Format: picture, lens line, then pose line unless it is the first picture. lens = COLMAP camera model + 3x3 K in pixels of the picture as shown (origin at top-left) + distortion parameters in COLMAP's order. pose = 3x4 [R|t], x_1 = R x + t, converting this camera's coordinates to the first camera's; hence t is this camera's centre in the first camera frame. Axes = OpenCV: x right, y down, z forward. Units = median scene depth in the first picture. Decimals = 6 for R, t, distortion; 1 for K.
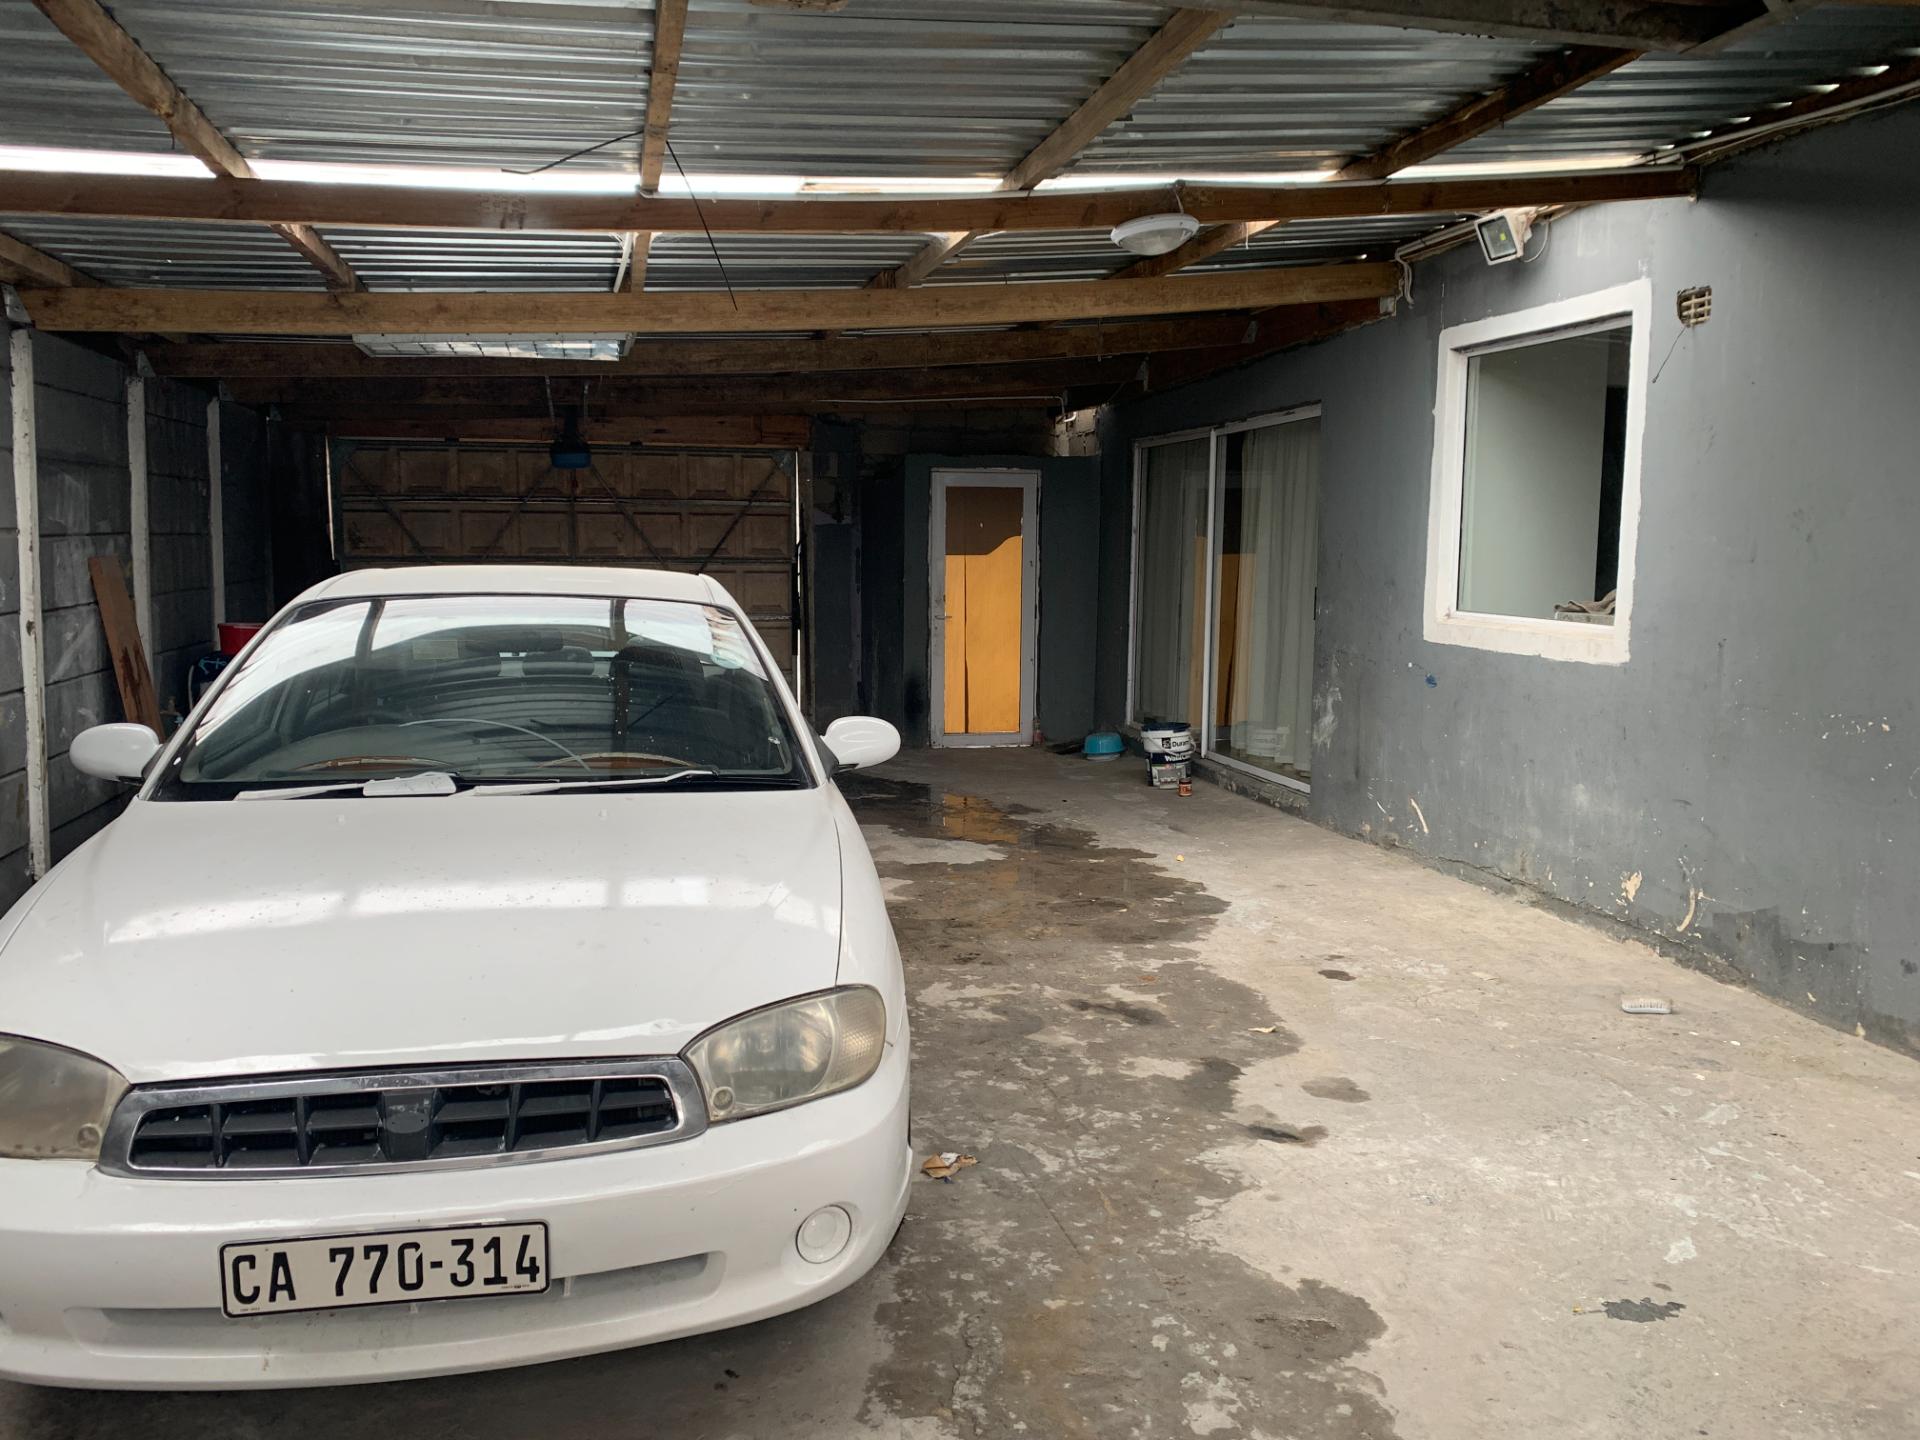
lens RADIAL K [[1470.3, 0, 950.9], [0, 1470.3, 724.1], [0, 0, 1]] dist [0.009272, -0.020070]
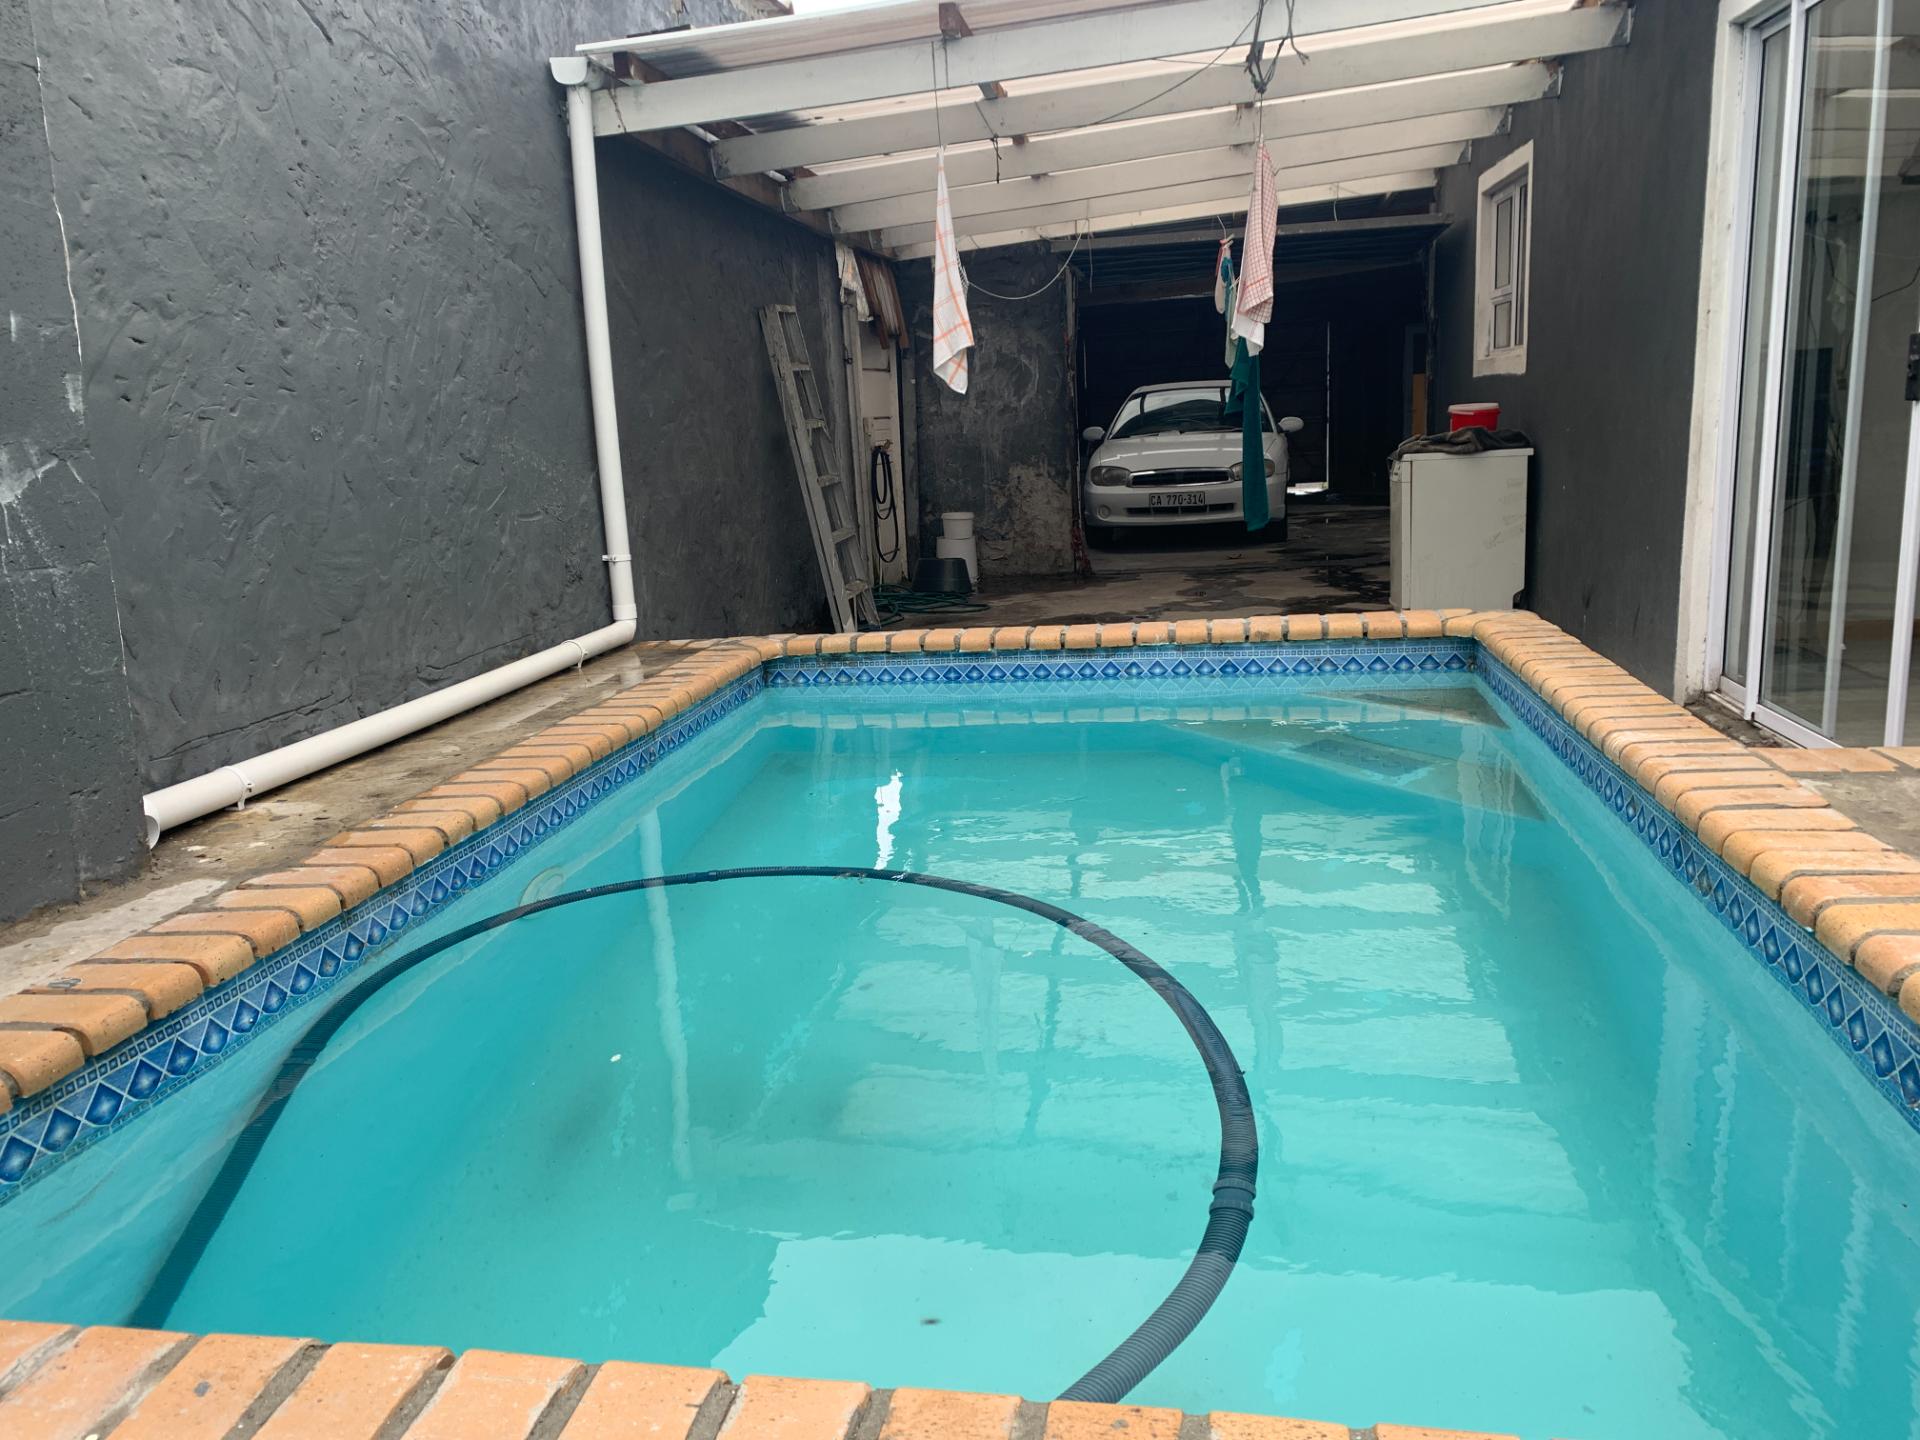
lens RADIAL K [[1470.3, 0, 950.9], [0, 1470.3, 724.1], [0, 0, 1]] dist [0.009272, -0.020070]
pose [[0.914176, 0.027165, -0.404407, 0.329008], [0.012587, 0.995368, 0.095315, 0.194885], [0.405123, -0.092225, 0.909599, -1.326541]]
